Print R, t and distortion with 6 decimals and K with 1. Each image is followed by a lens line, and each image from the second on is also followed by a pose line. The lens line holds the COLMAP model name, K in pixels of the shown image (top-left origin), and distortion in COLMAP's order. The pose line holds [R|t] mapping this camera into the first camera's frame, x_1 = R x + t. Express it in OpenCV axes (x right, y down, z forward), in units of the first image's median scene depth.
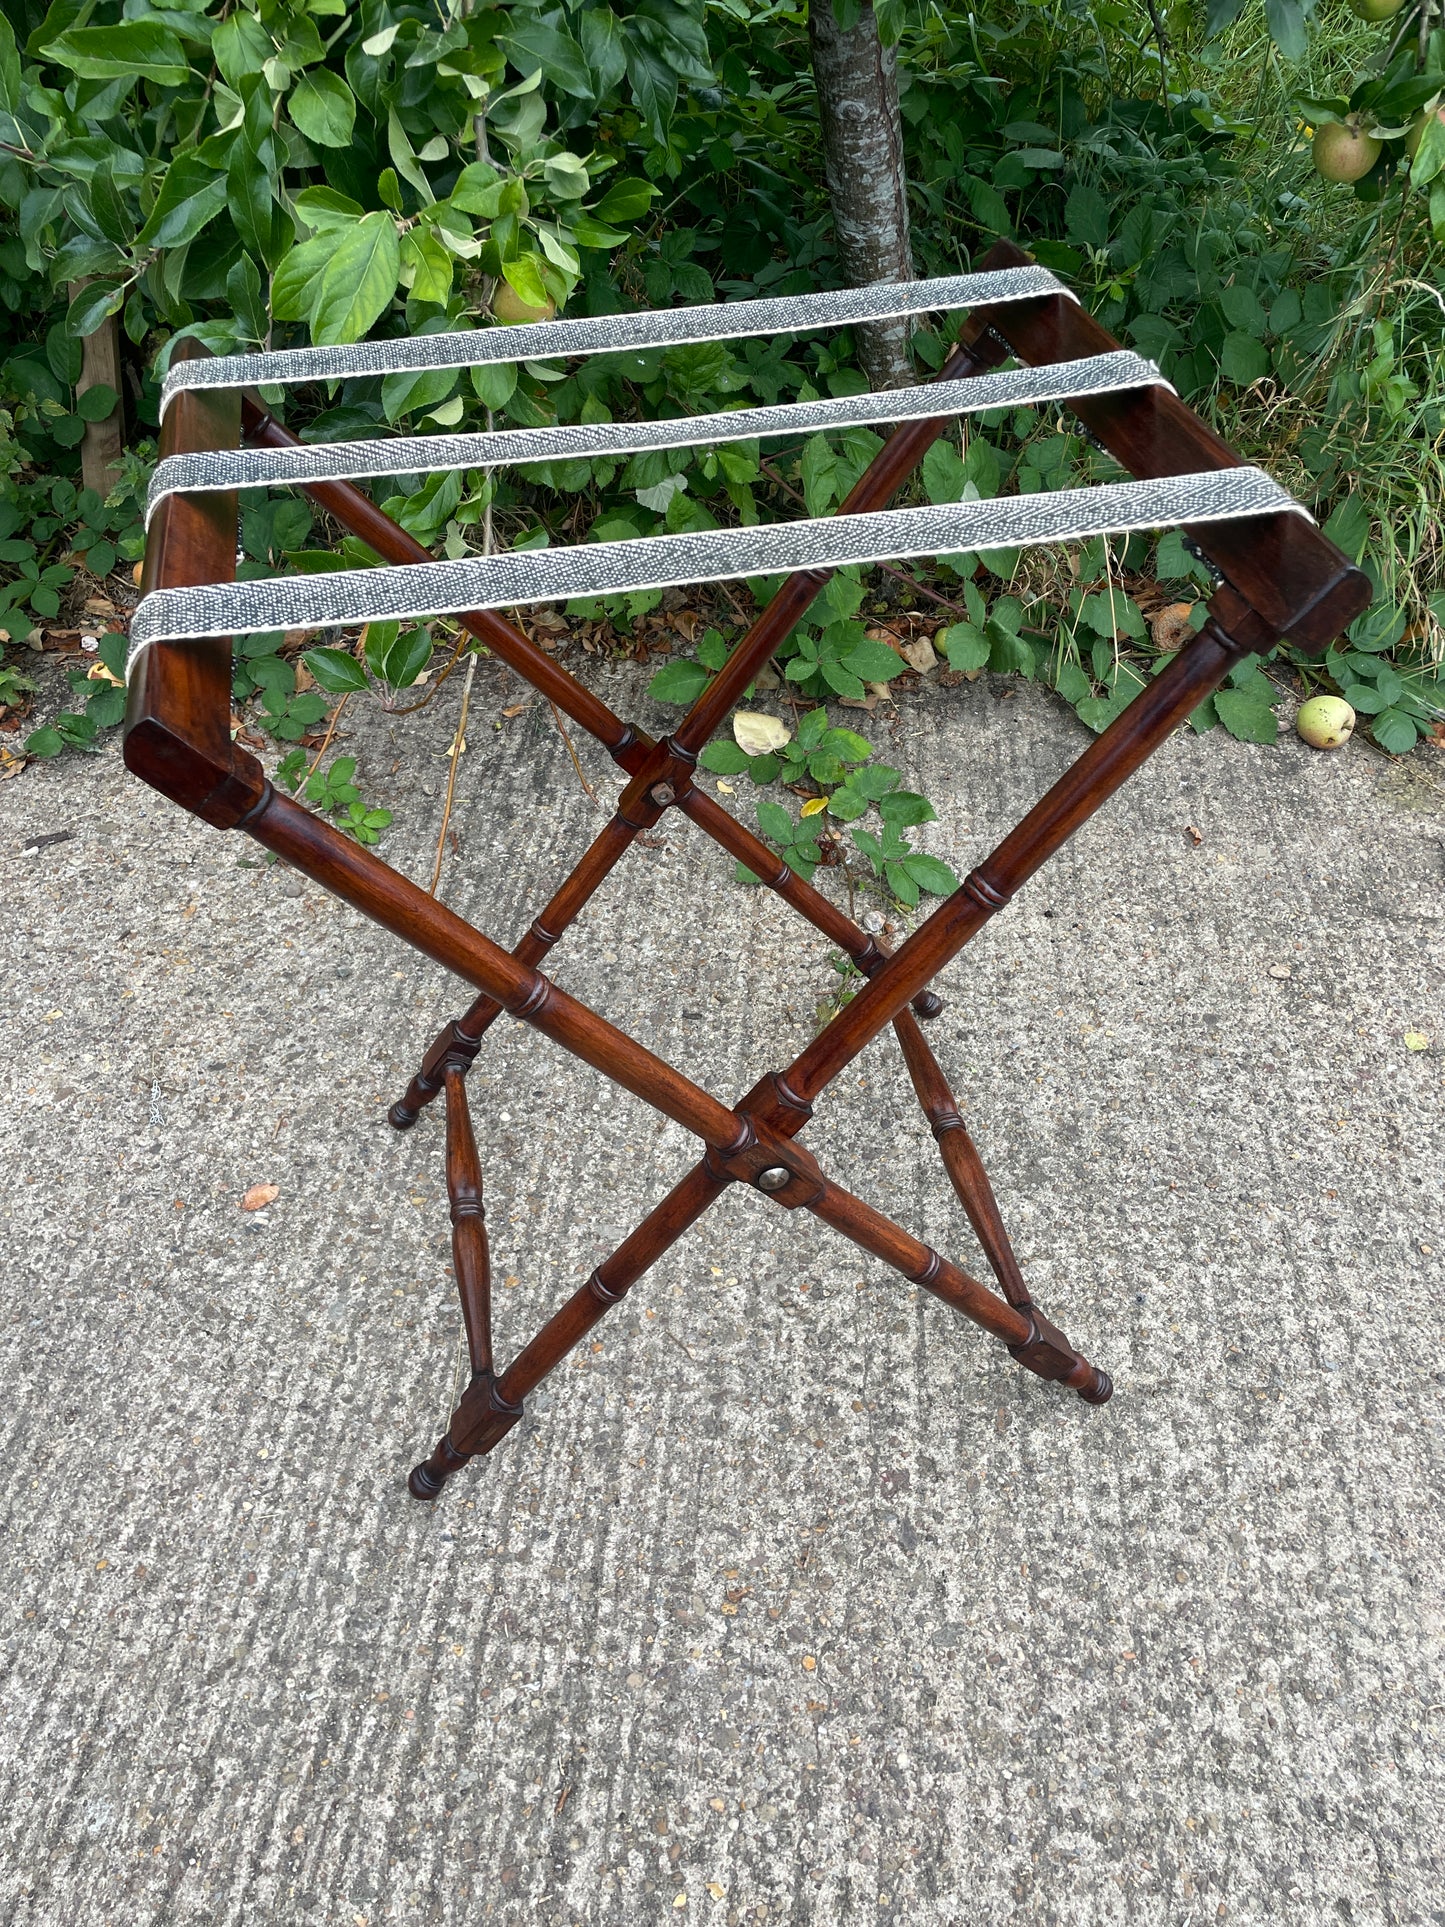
lens RADIAL K [[1474.2, 0, 710.8], [0, 1474.2, 971.9], [0, 0, 1]] dist [0.087107, -0.116285]
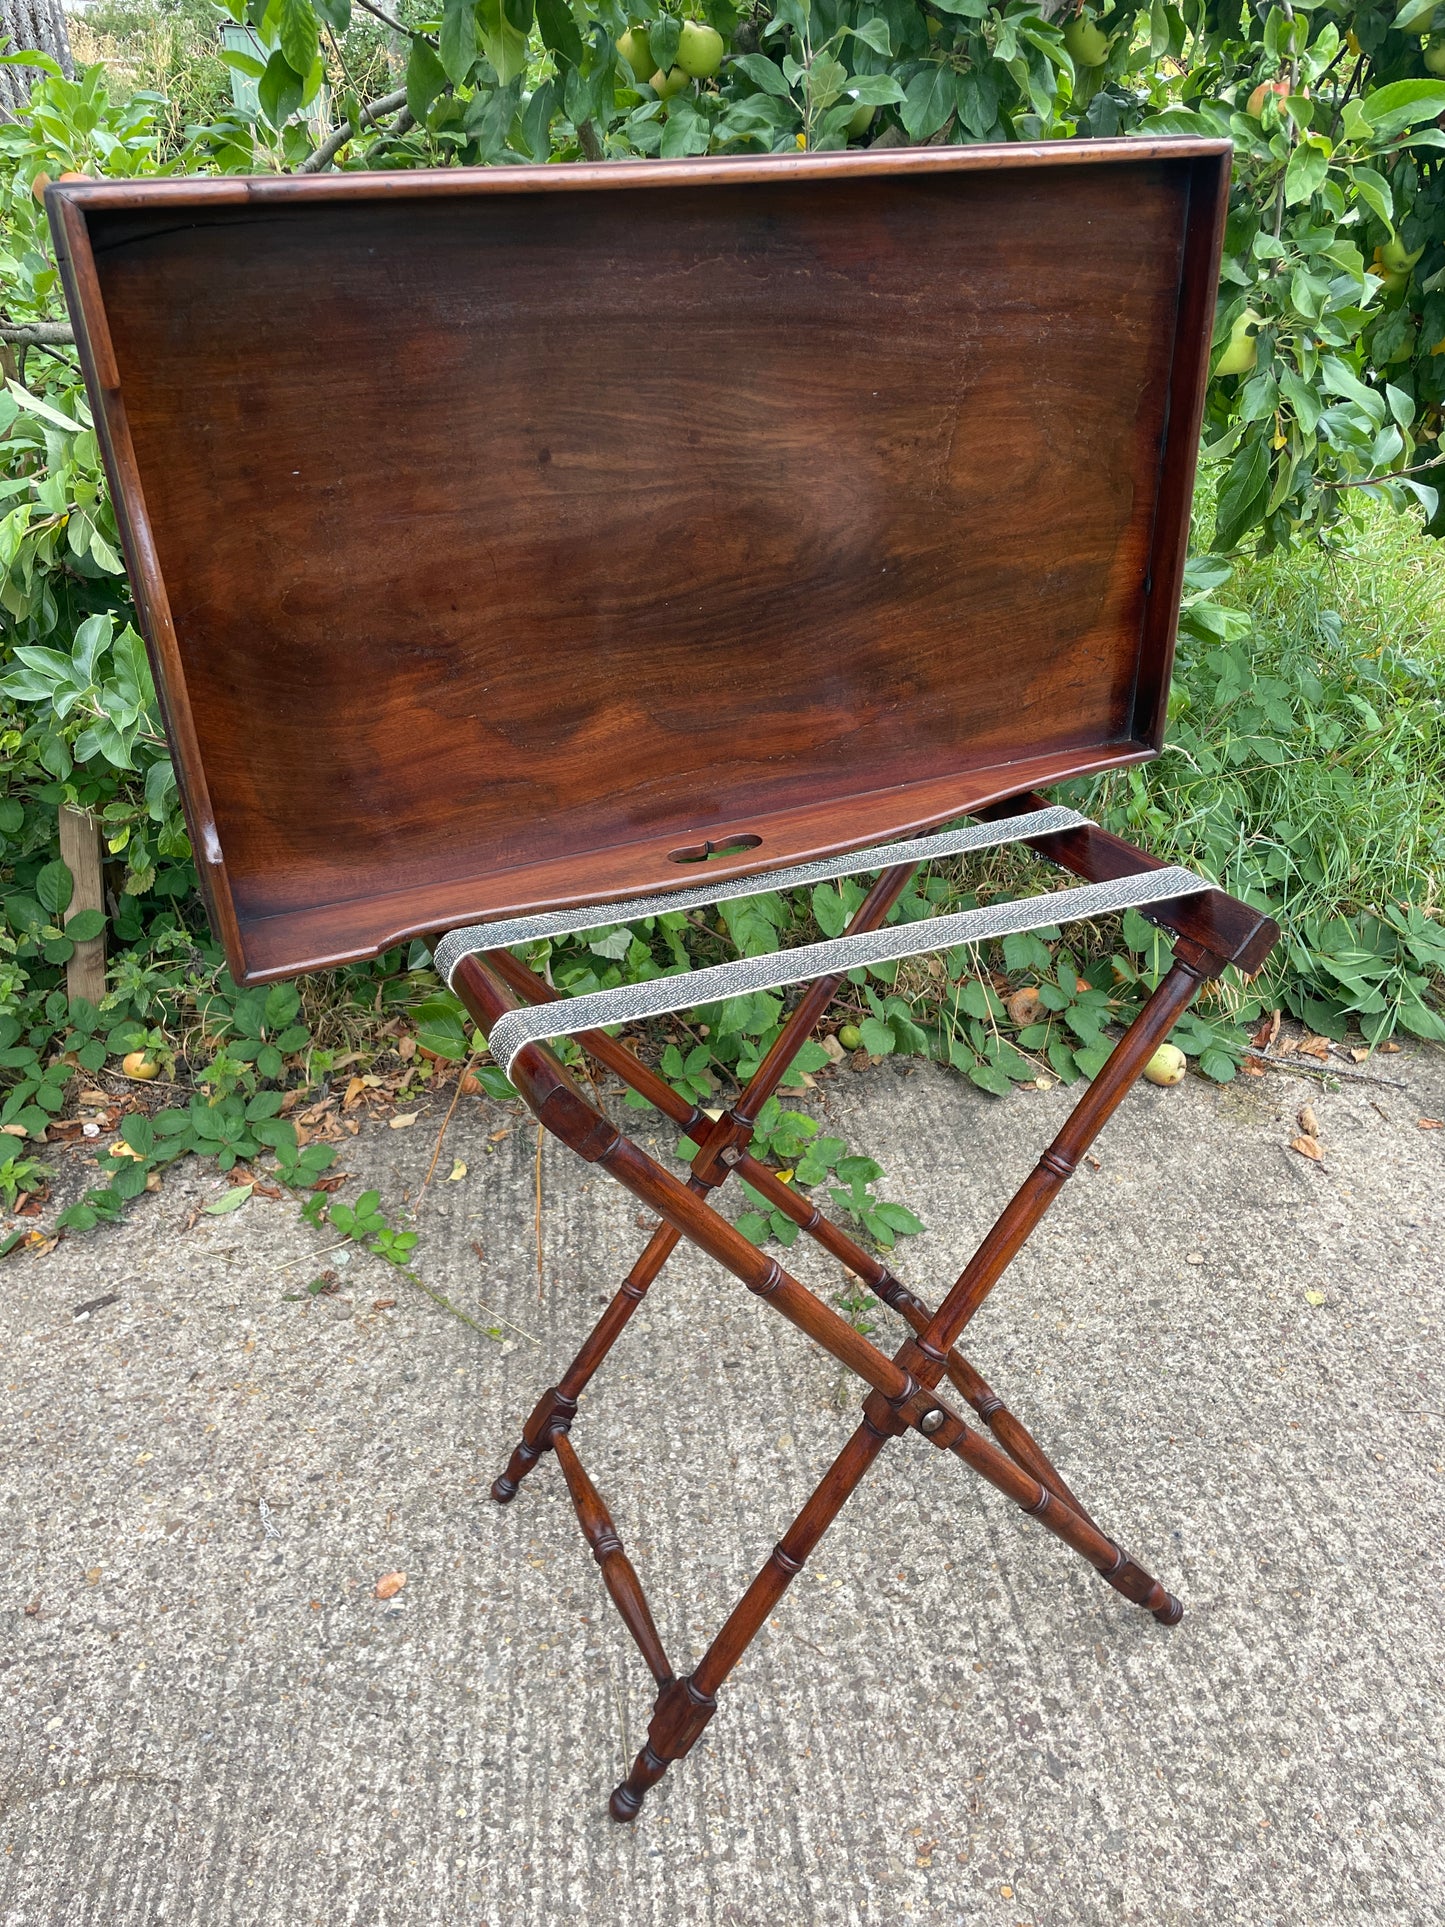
lens RADIAL K [[1477.6, 0, 723.3], [0, 1477.6, 946.2], [0, 0, 1]] dist [0.082103, -0.106538]
pose [[0.979797, -0.100258, 0.173048, -0.232746], [0.149062, 0.942961, -0.297665, 0.082193], [-0.133334, 0.317446, 0.938856, -0.227006]]
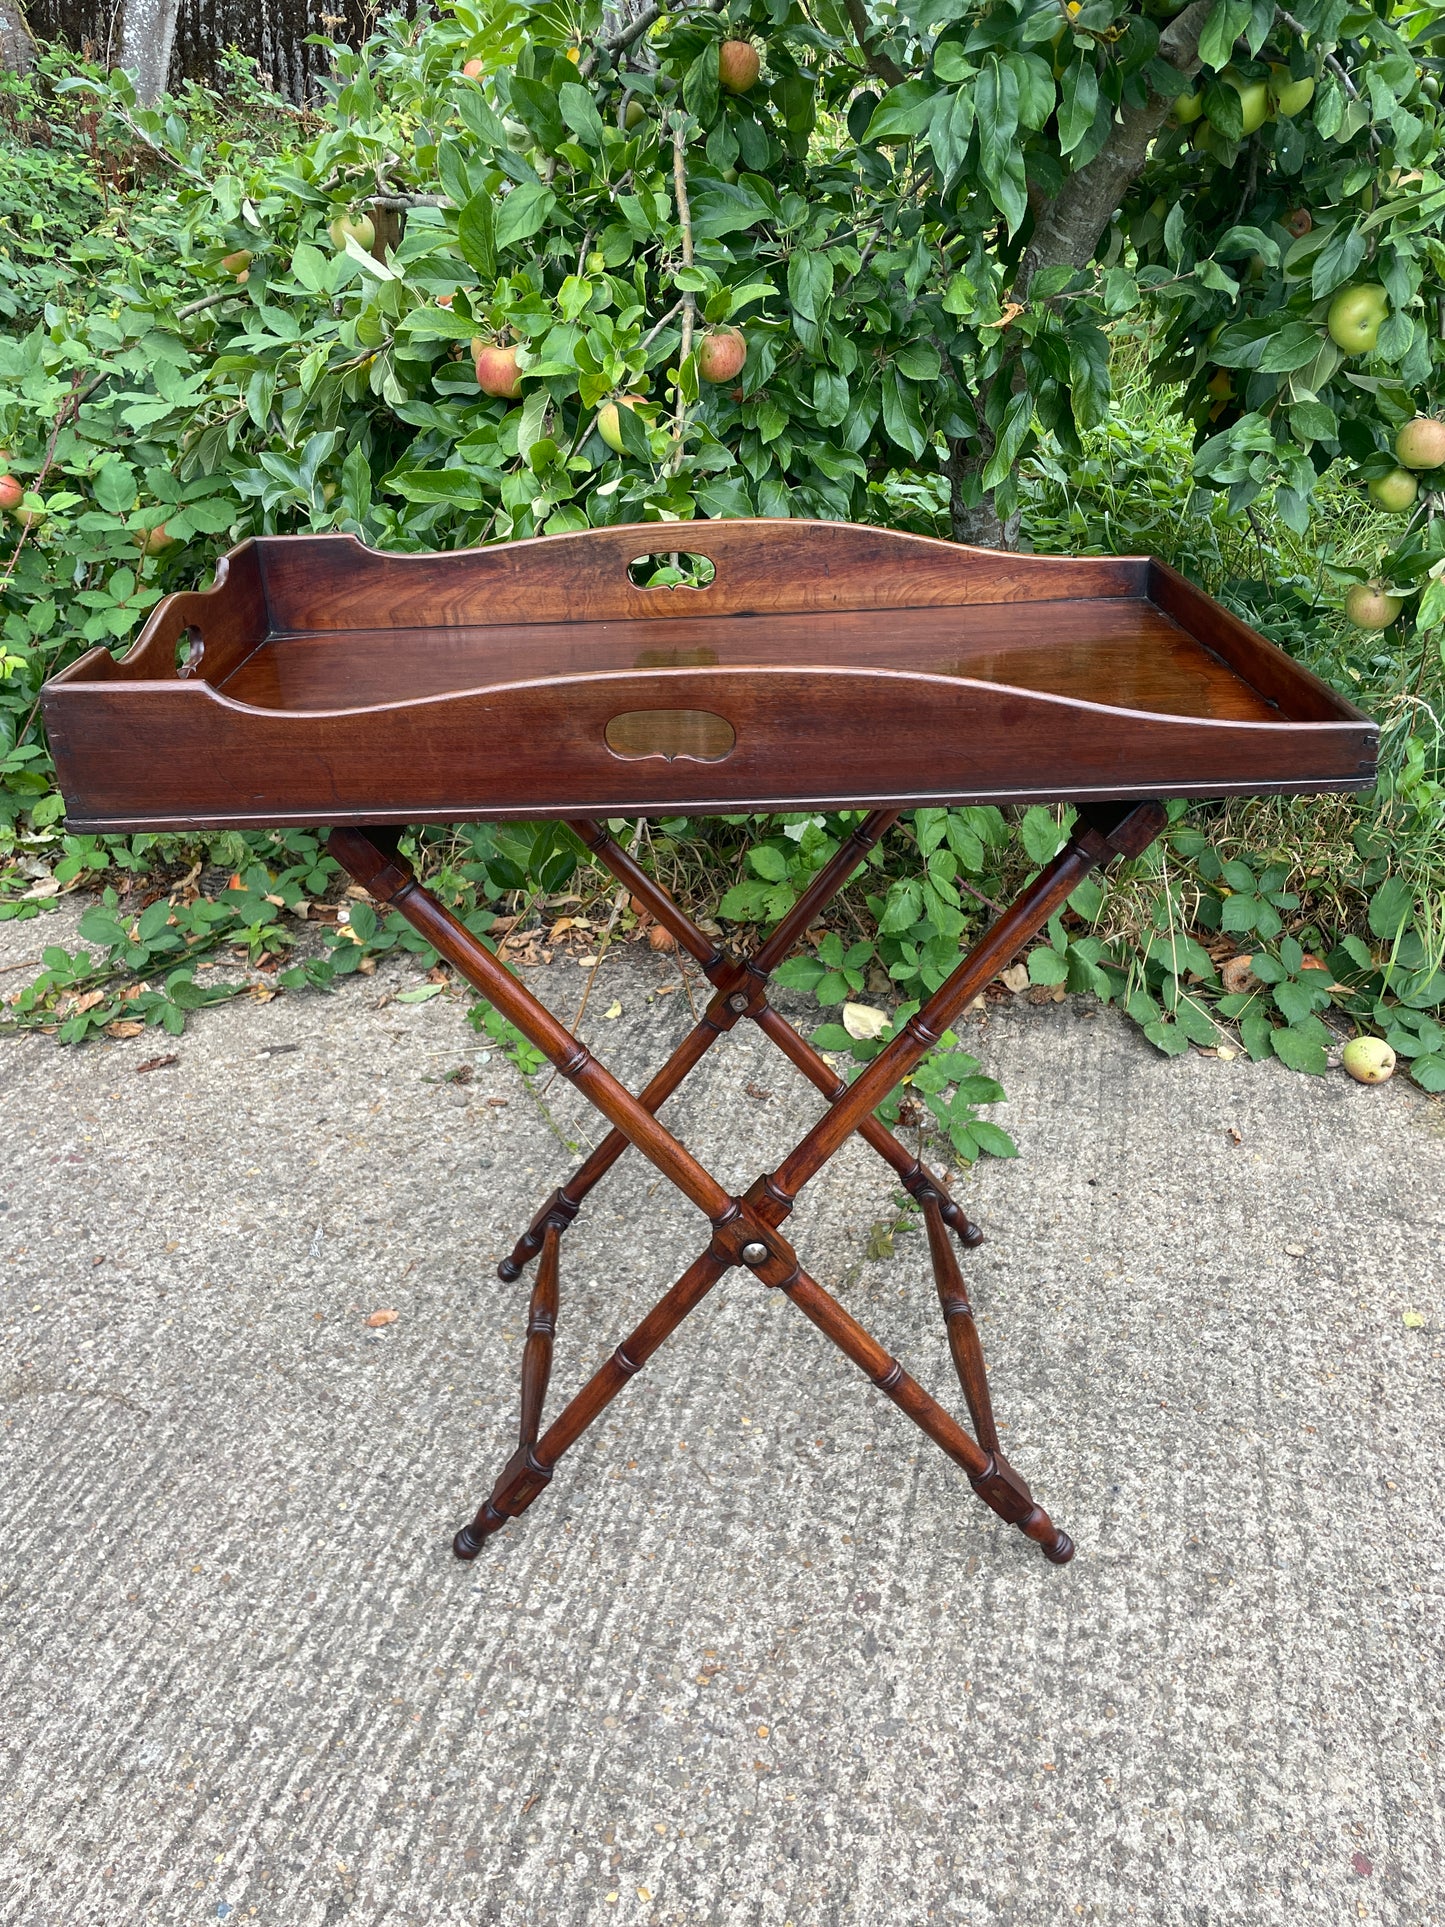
lens RADIAL K [[1474.9, 0, 725.8], [0, 1474.9, 943.5], [0, 0, 1]] dist [0.081918, -0.108522]
pose [[0.986231, 0.084157, -0.142360, 0.129508], [-0.121990, 0.951429, -0.282669, 0.189516], [0.111657, 0.296143, 0.948595, -0.221228]]
